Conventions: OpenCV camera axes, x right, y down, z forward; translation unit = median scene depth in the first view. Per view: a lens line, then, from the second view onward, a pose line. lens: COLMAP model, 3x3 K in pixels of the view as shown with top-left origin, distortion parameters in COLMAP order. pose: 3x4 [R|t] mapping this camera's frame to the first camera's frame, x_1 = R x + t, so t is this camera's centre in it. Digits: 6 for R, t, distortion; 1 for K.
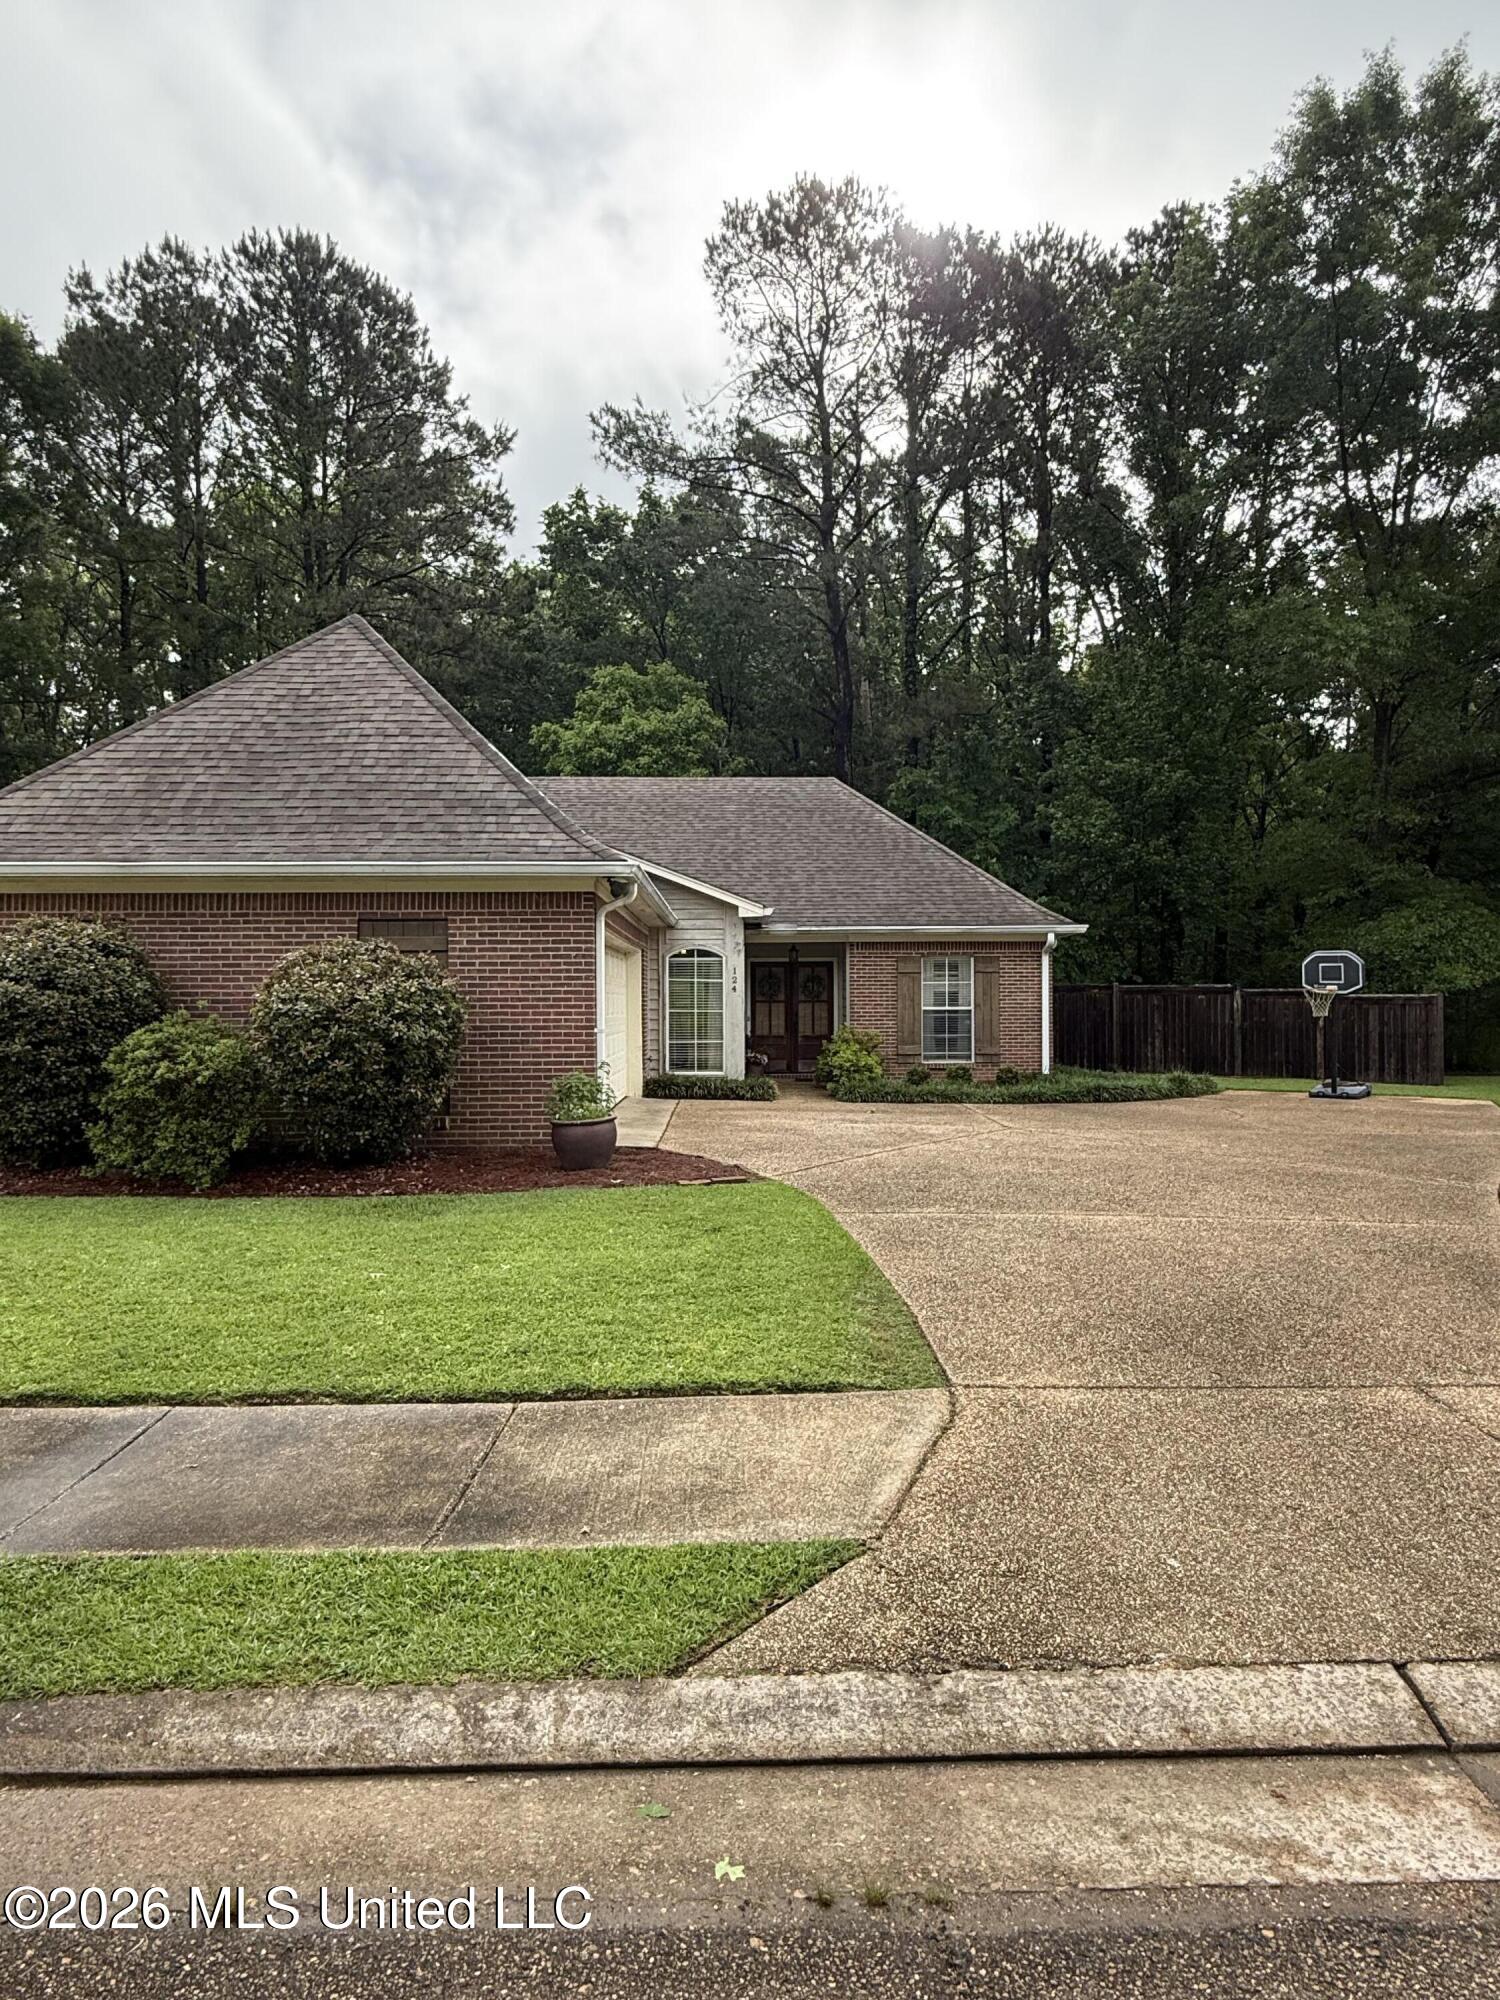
lens RADIAL K [[1104.8, 0, 738.2], [0, 1104.8, 991.9], [0, 0, 1]] dist [-0.003771, -0.001735]
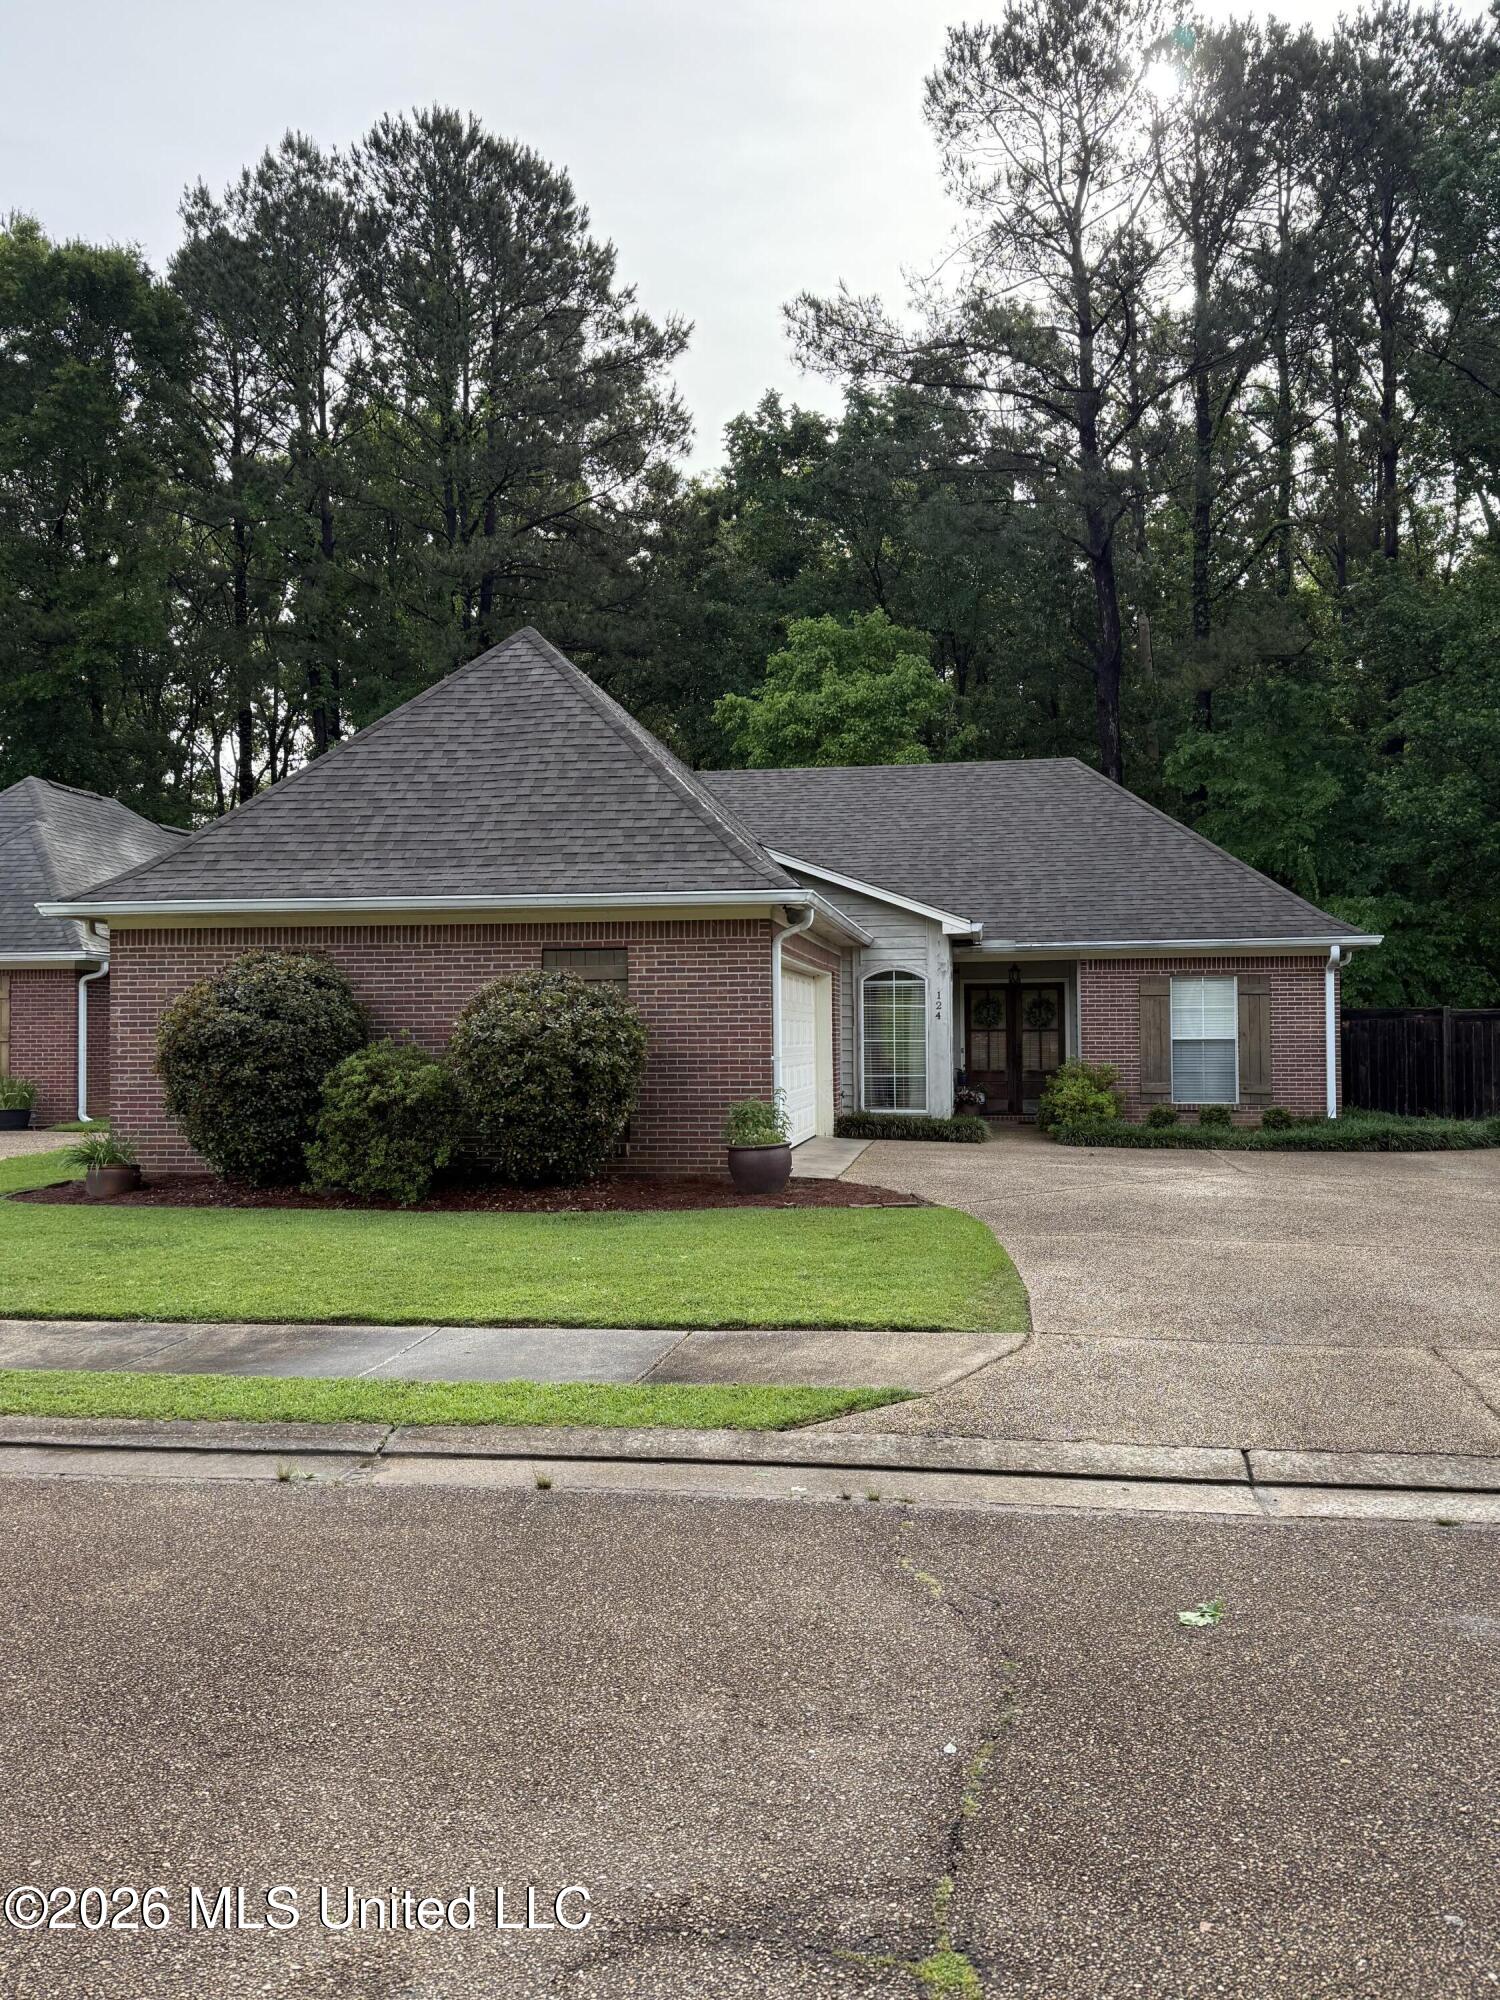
lens RADIAL K [[1567.8, 0, 736.6], [0, 1567.8, 982.2], [0, 0, 1]] dist [0.076106, -0.002978]
pose [[0.984680, -0.008304, -0.174172, 0.051024], [0.004056, 0.999686, -0.024733, 0.000902], [0.174323, 0.023648, 0.984405, -0.236346]]
